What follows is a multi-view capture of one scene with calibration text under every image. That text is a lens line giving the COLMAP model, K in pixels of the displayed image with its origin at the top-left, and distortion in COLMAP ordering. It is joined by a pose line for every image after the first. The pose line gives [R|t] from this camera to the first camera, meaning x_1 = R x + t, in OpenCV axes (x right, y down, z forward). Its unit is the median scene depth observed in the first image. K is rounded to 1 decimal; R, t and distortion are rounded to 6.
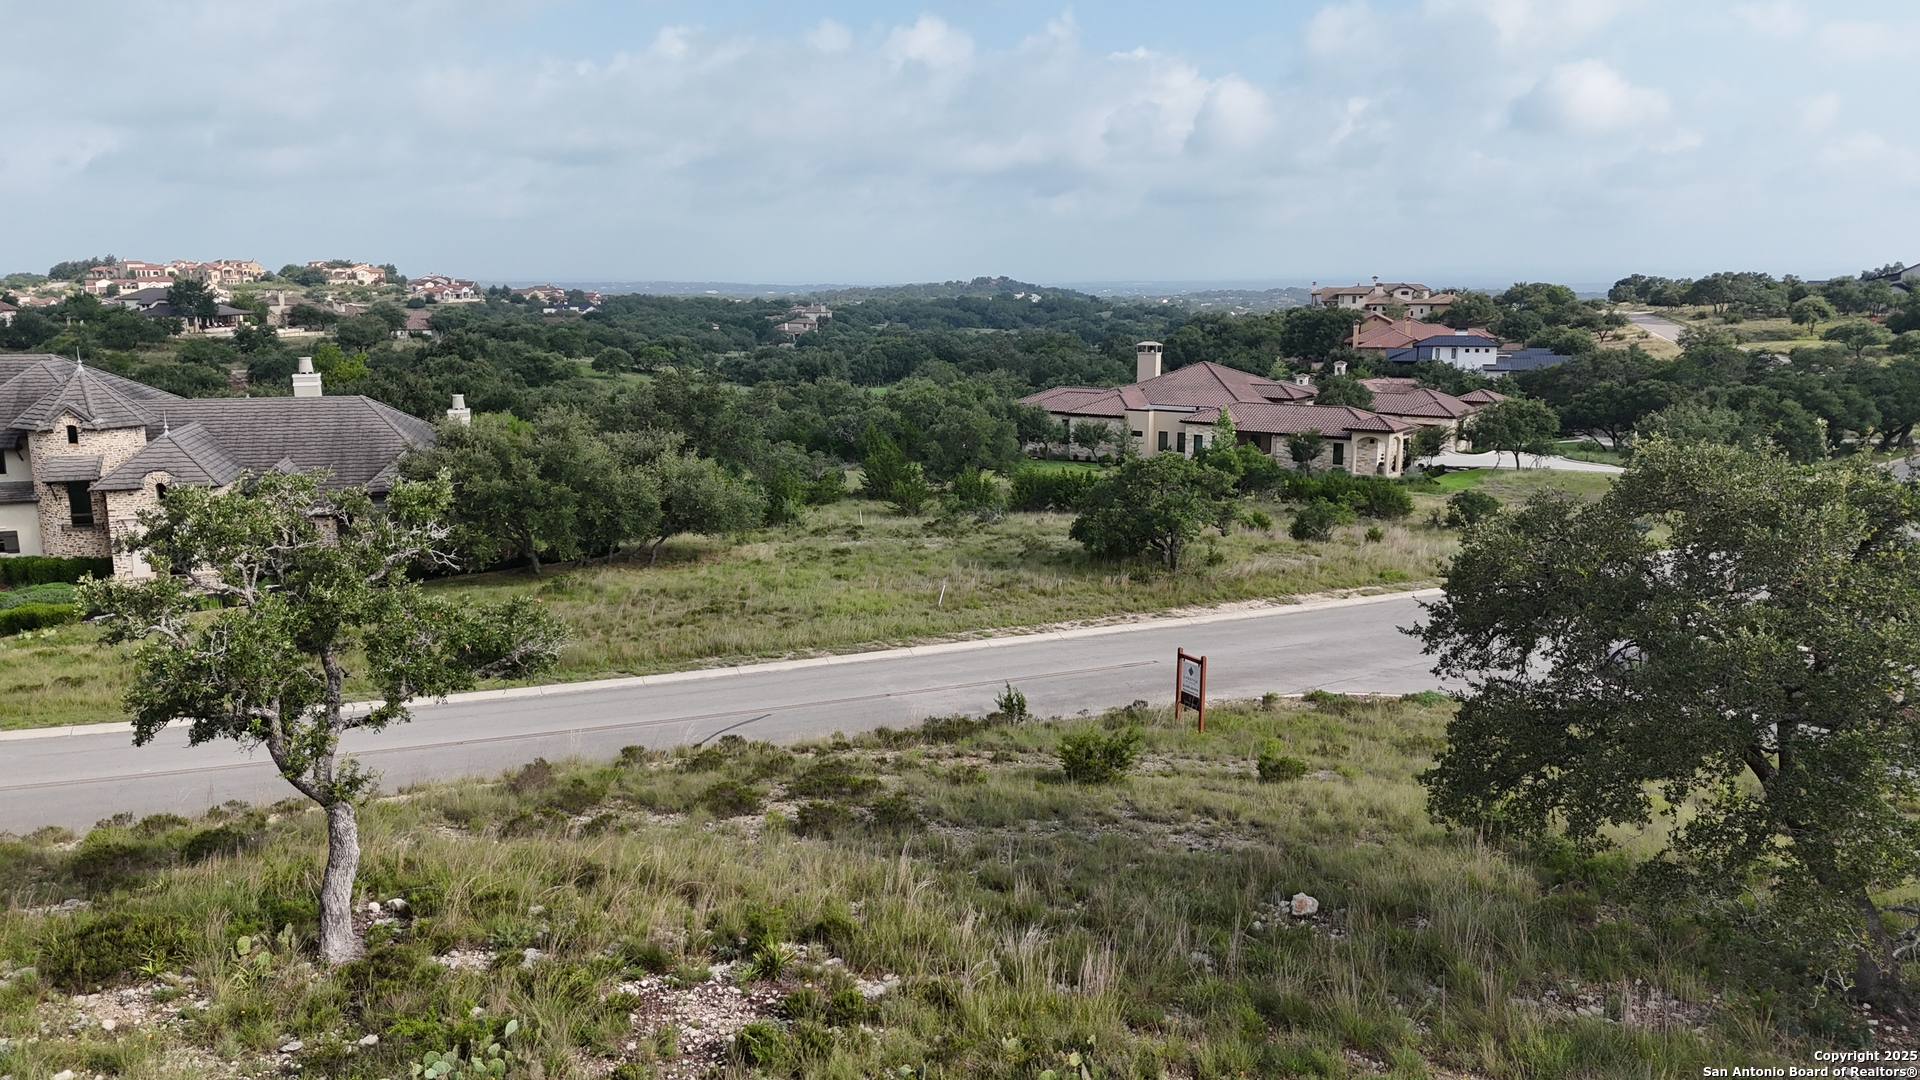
lens RADIAL K [[1404.6, 0, 960.8], [0, 1404.6, 542.9], [0, 0, 1]] dist [0.074534, -0.068492]
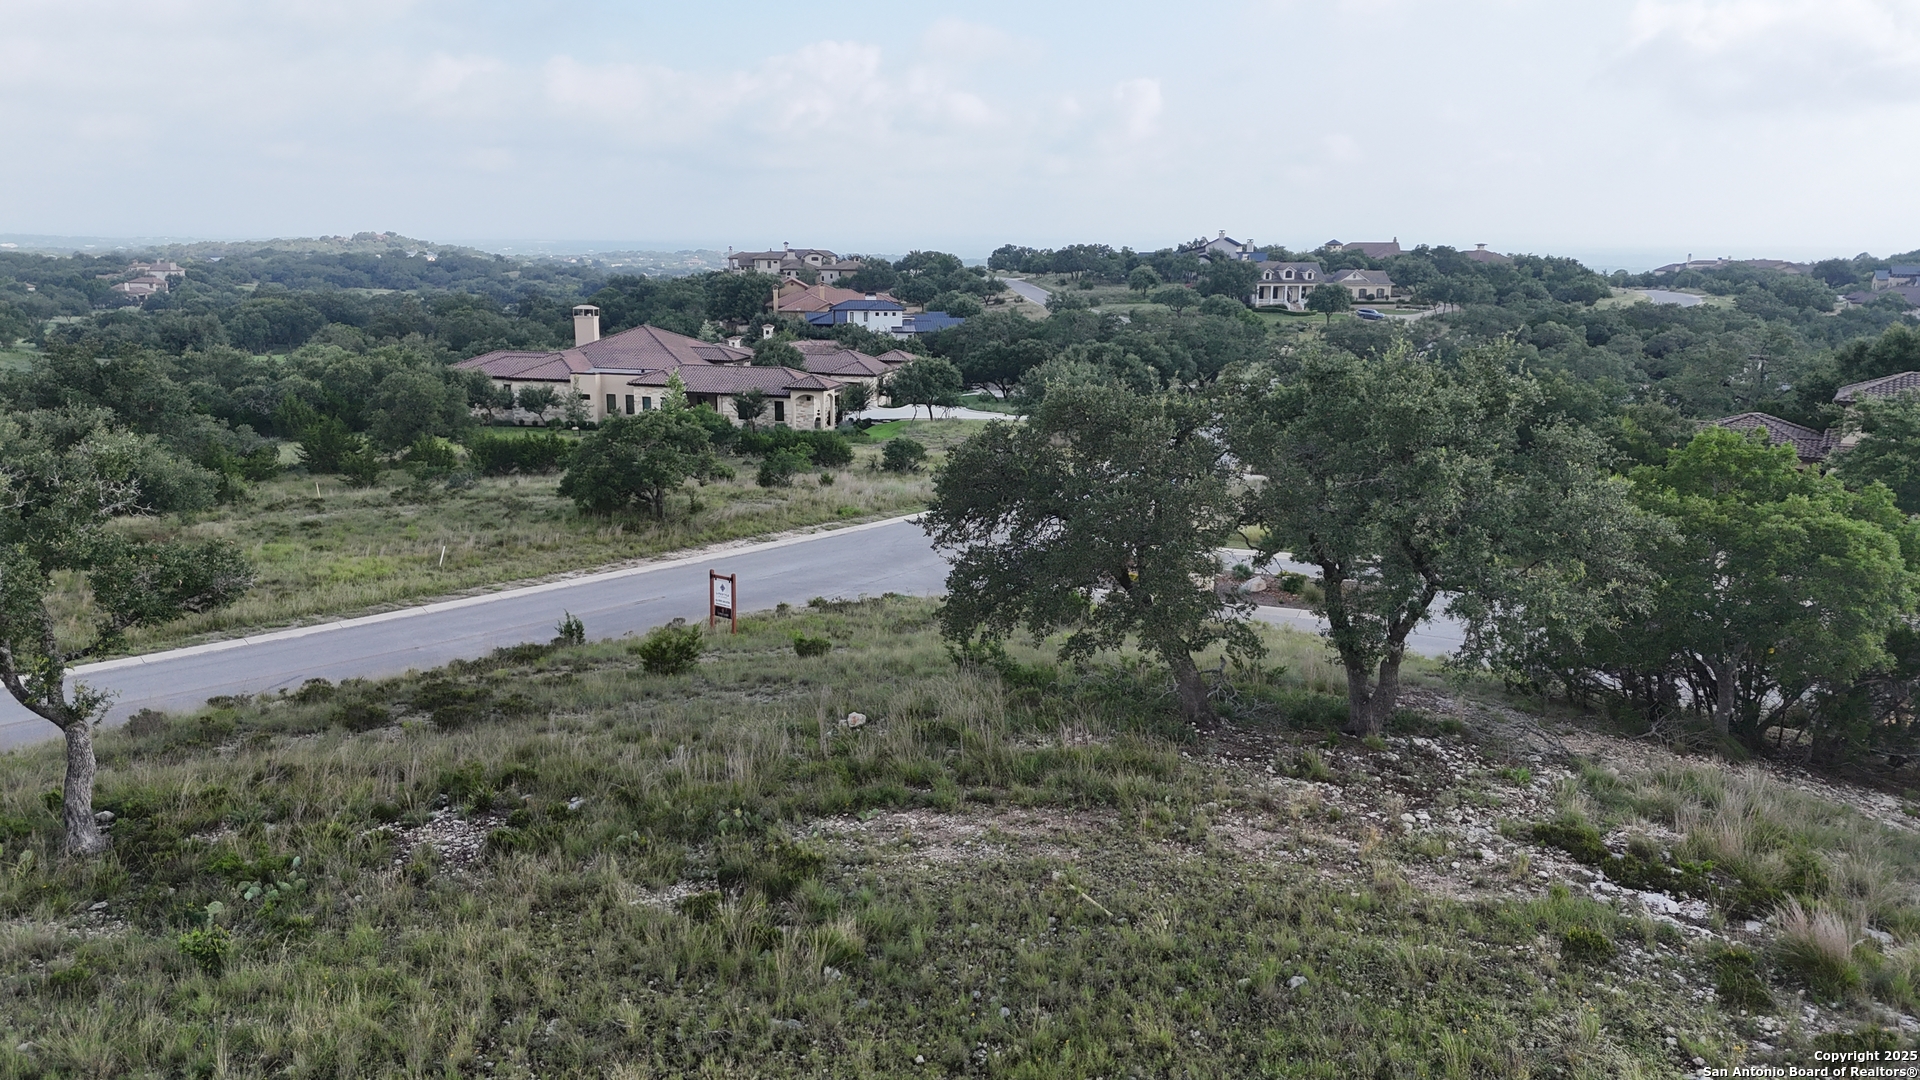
lens RADIAL K [[1404.6, 0, 977.0], [0, 1404.6, 547.5], [0, 0, 1]] dist [0.074534, -0.068492]
pose [[0.915041, -0.074771, 0.396370, -0.064313], [0.063070, 0.997104, 0.042493, 0.010883], [-0.398399, -0.013884, 0.917107, -0.111024]]
